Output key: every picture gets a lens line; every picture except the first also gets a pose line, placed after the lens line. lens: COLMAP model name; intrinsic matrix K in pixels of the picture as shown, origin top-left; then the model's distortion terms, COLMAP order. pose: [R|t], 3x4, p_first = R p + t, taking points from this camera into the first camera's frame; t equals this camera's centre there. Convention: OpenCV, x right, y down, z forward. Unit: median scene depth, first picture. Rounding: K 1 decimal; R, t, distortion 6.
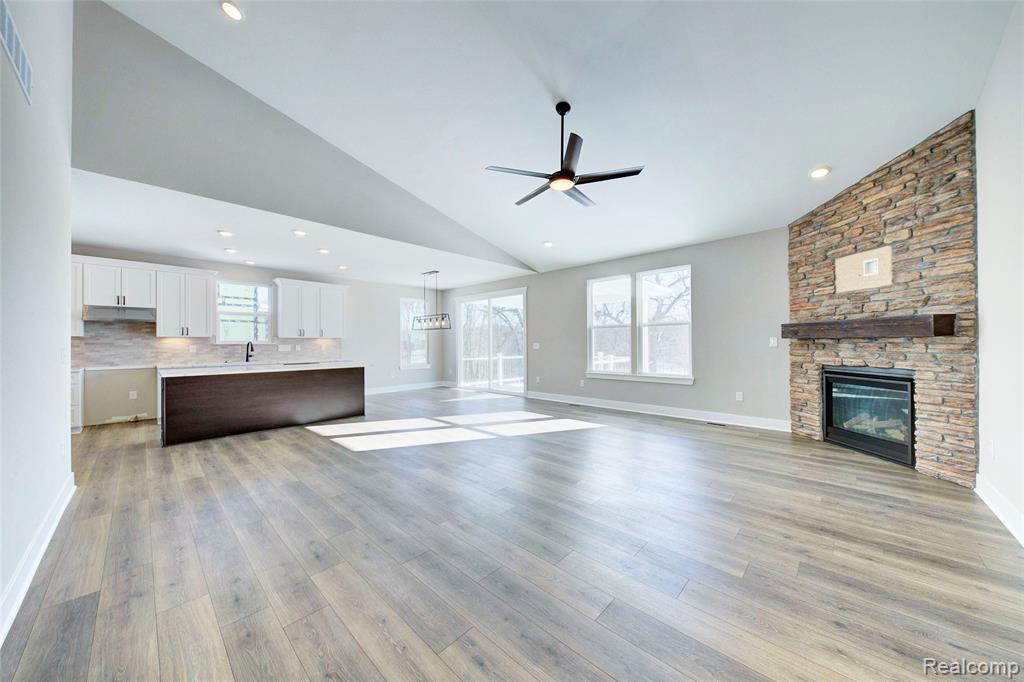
lens RADIAL K [[352.5, 0, 510.9], [0, 352.5, 341.6], [0, 0, 1]] dist [0.000106, -0.001334]
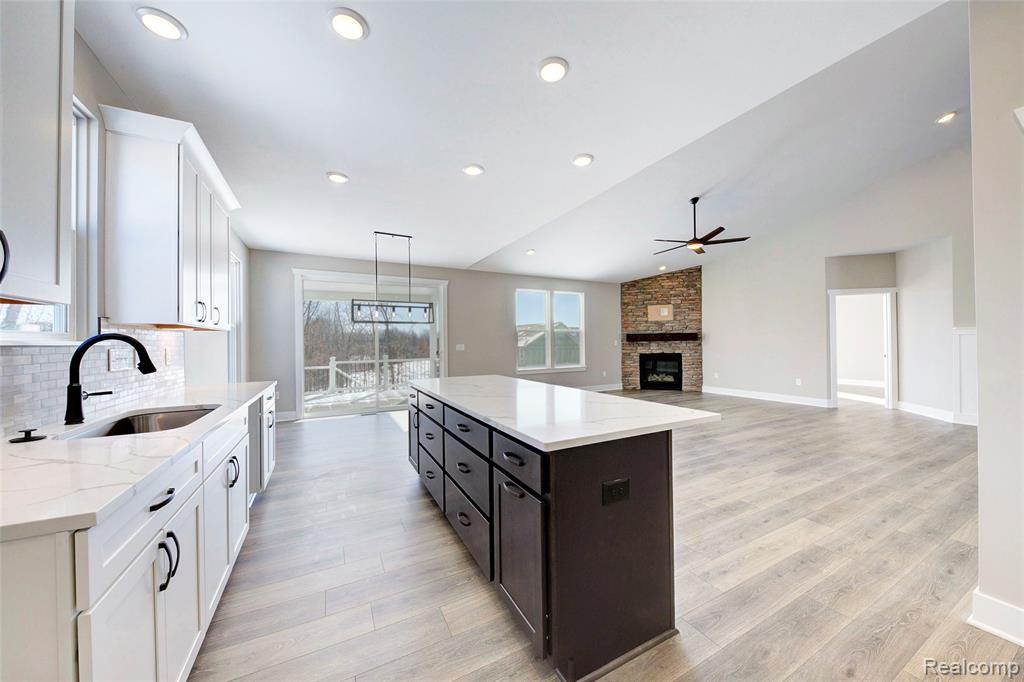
lens RADIAL K [[352.5, 0, 509.0], [0, 352.5, 344.6], [0, 0, 1]] dist [0.000106, -0.001334]
pose [[0.326620, -0.000804, 0.945155, -1.723224], [0.004777, 0.999988, -0.000800, 0.011699], [-0.945144, 0.004777, 0.326620, 1.301625]]
